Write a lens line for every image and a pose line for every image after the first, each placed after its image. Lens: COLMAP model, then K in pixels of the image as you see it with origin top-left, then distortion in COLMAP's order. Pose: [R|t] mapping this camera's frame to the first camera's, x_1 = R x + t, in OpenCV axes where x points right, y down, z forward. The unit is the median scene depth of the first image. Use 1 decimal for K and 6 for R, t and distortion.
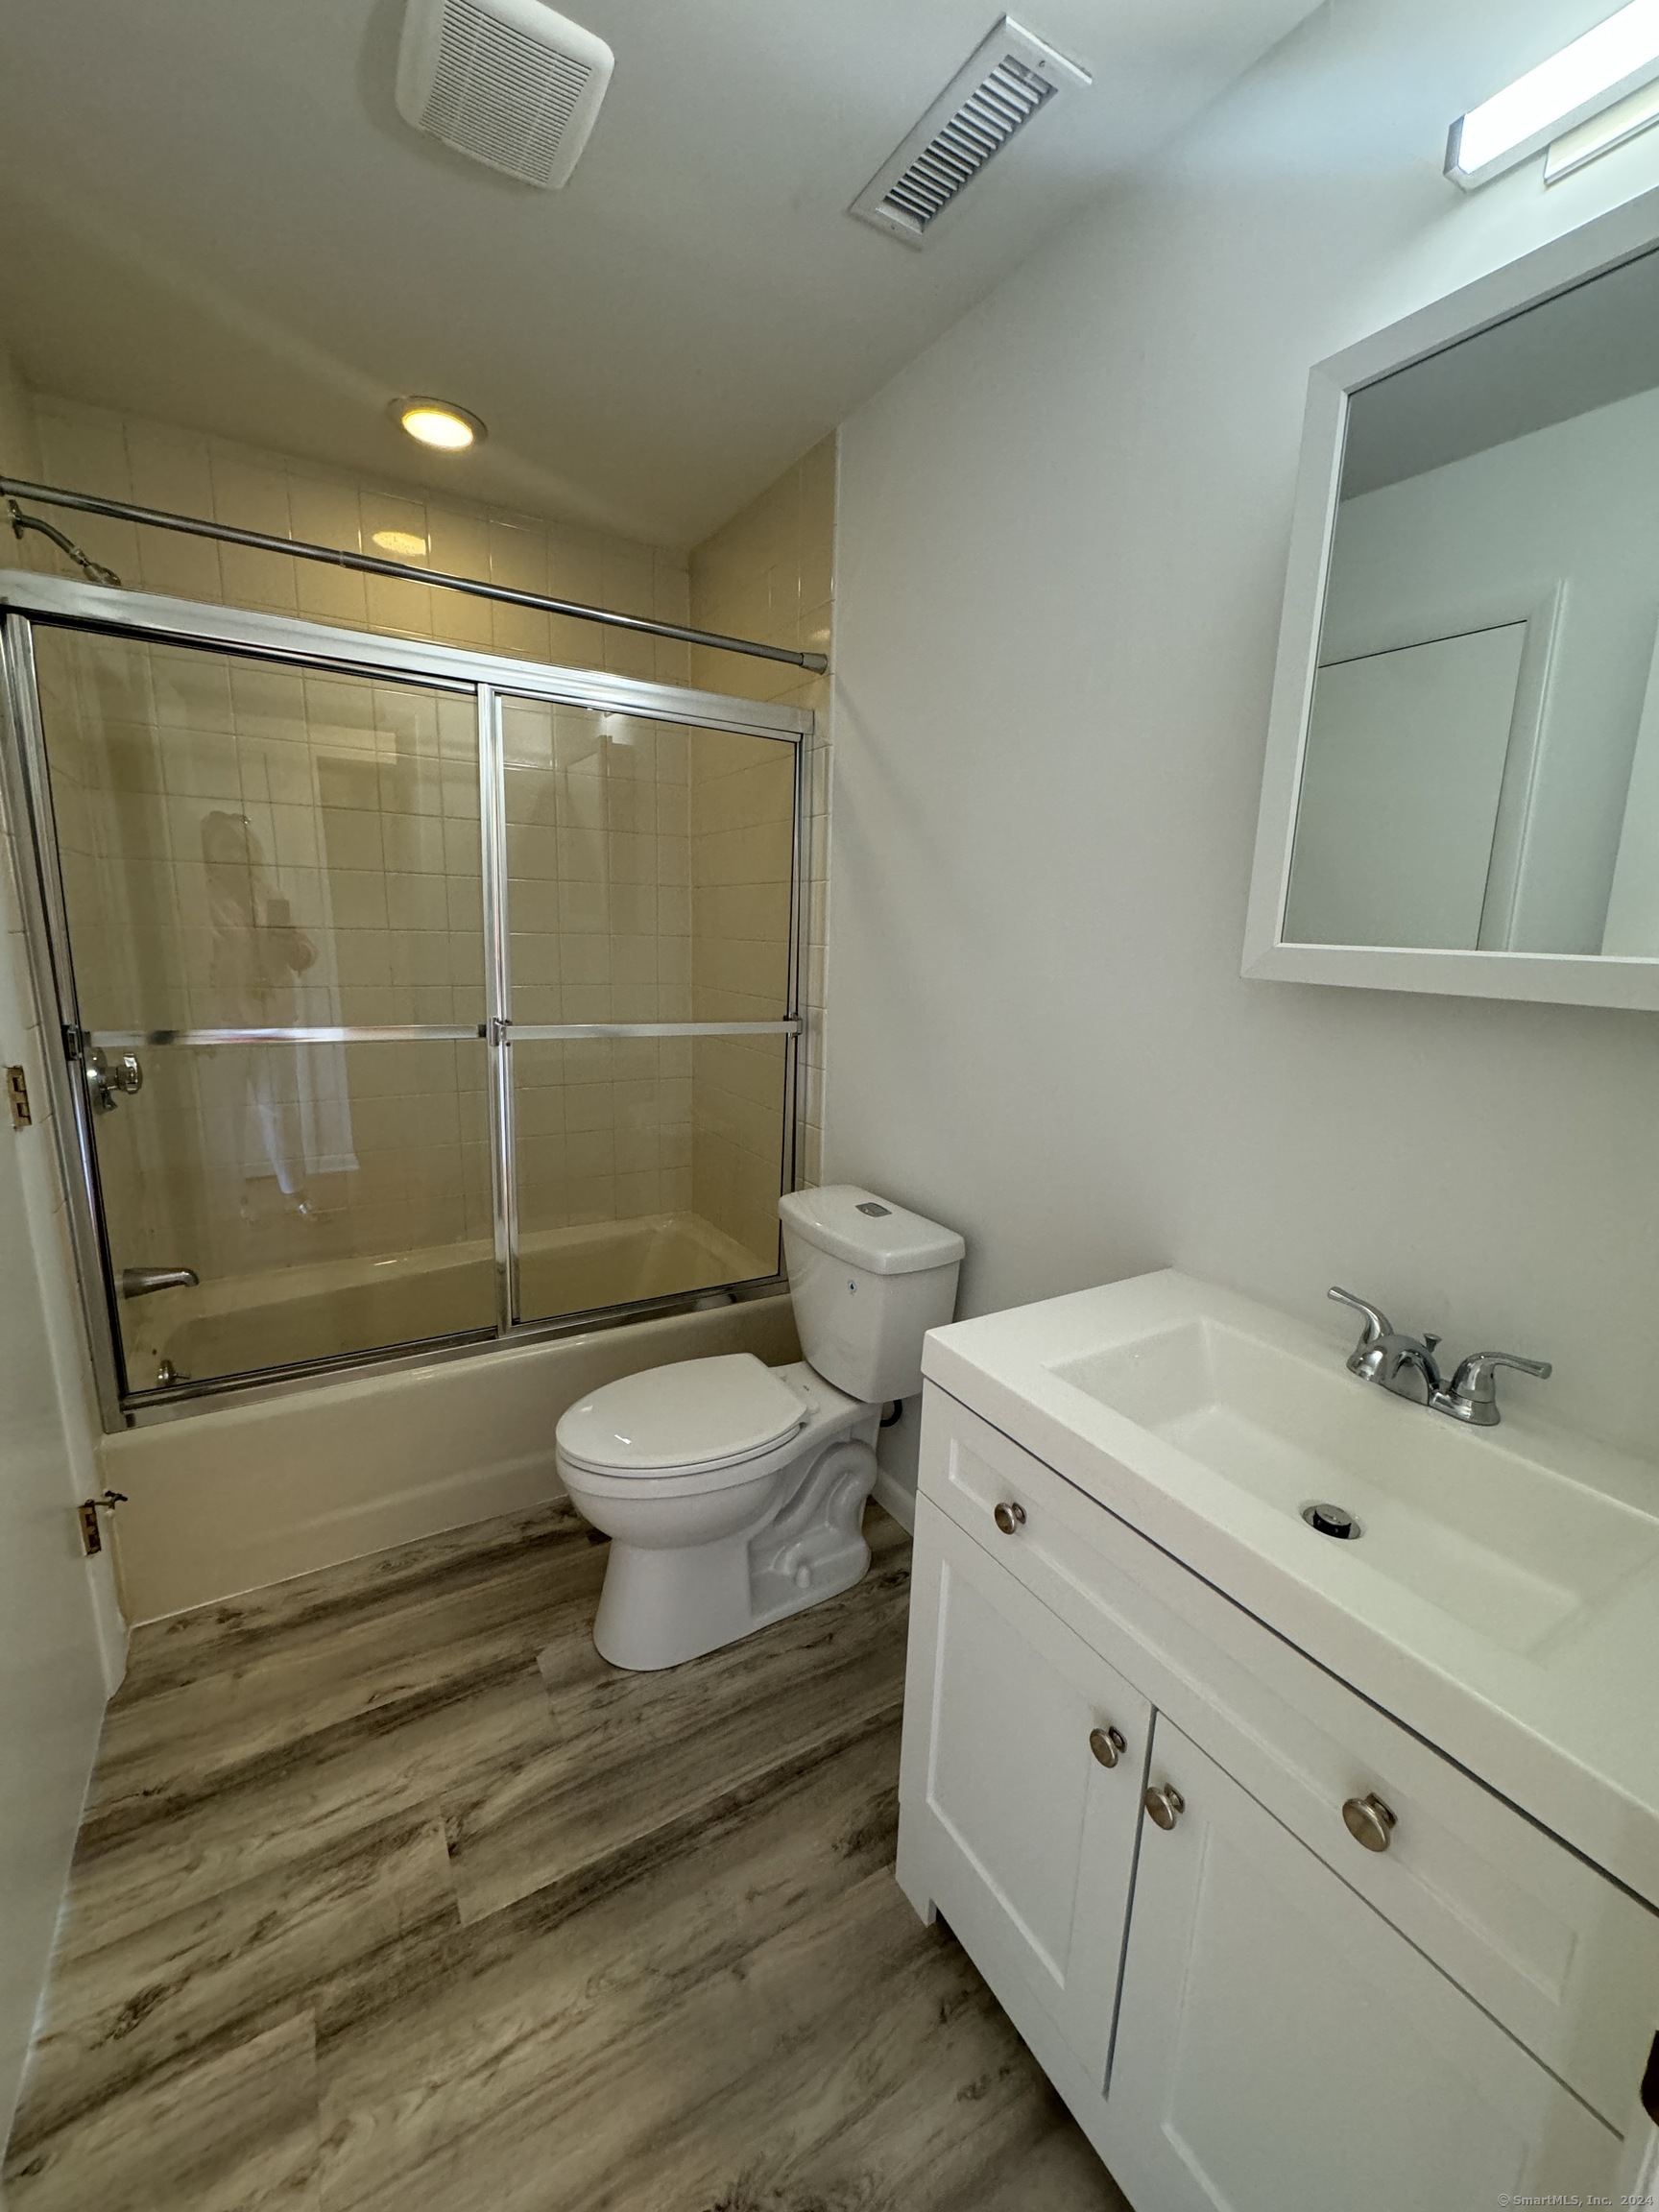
lens RADIAL K [[882.9, 0, 830.9], [0, 882.9, 1103.2], [0, 0, 1]] dist [-0.003333, 0.000633]
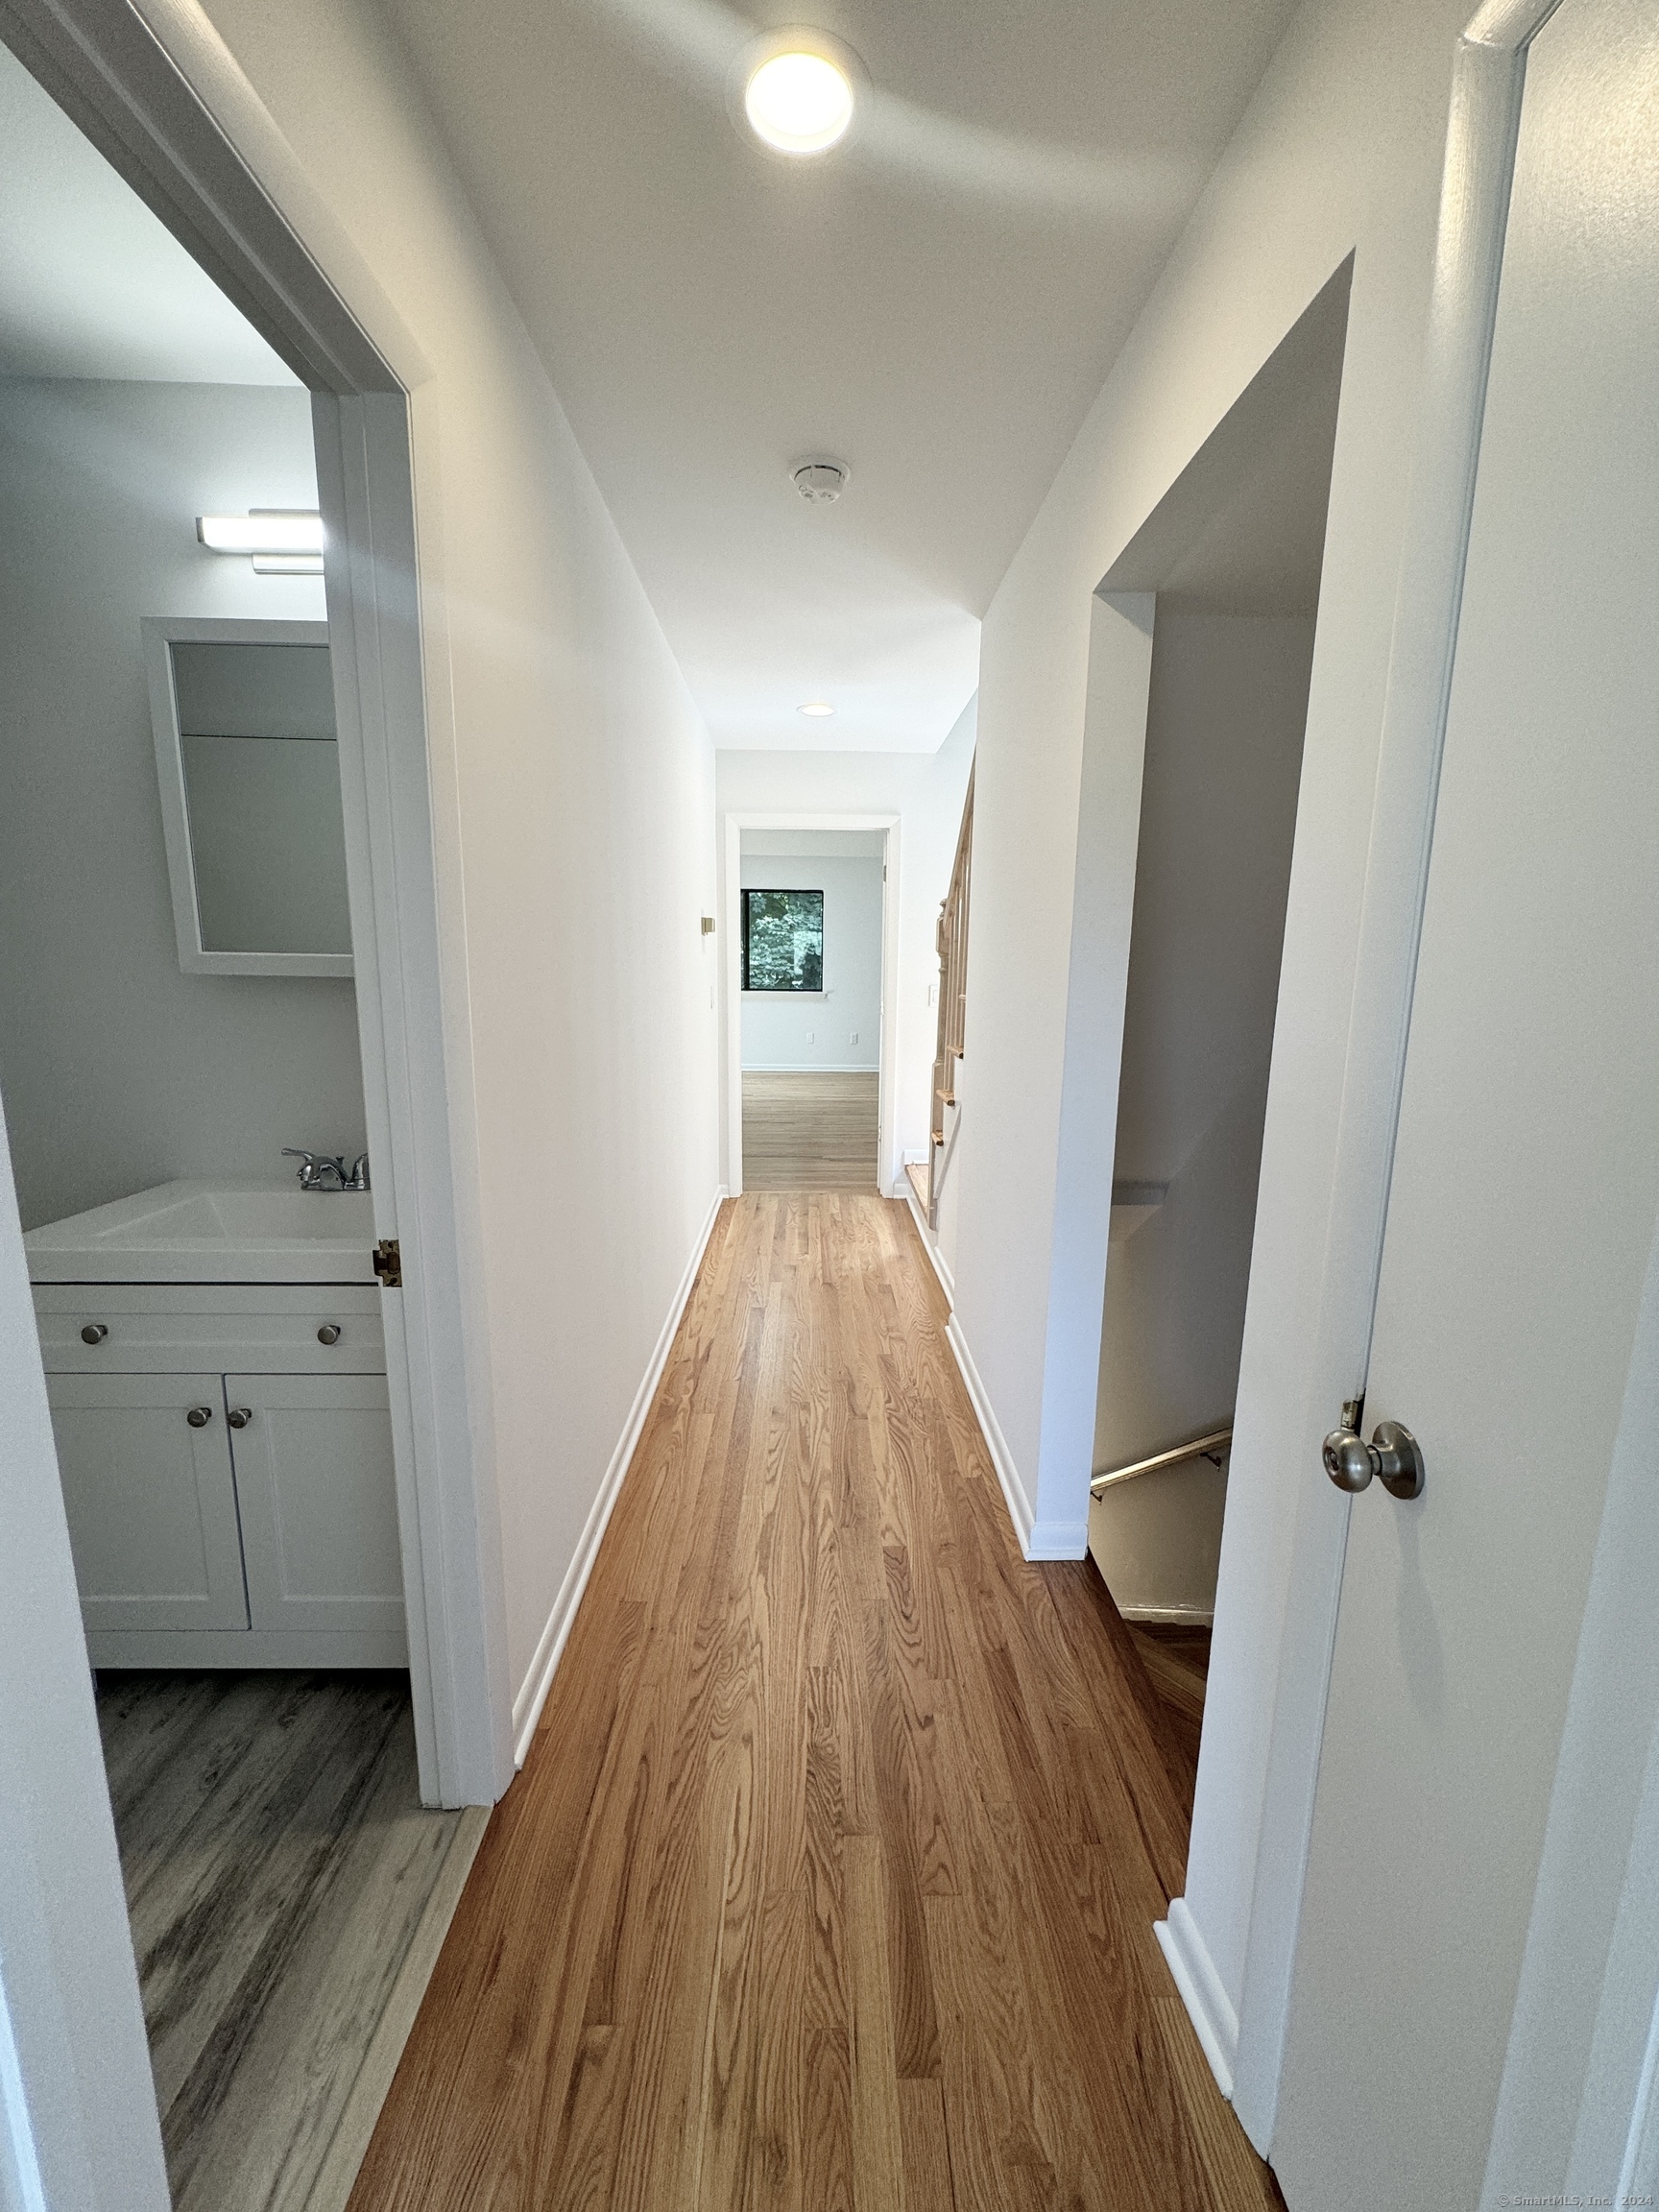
lens RADIAL K [[900.5, 0, 826.4], [0, 900.5, 1094.5], [0, 0, 1]] dist [0.000425, 0.000214]
pose [[0.505749, -0.169341, 0.845897, -0.406895], [0.172069, 0.980643, 0.093439, 0.135451], [-0.845346, 0.098296, 0.525098, -0.926255]]
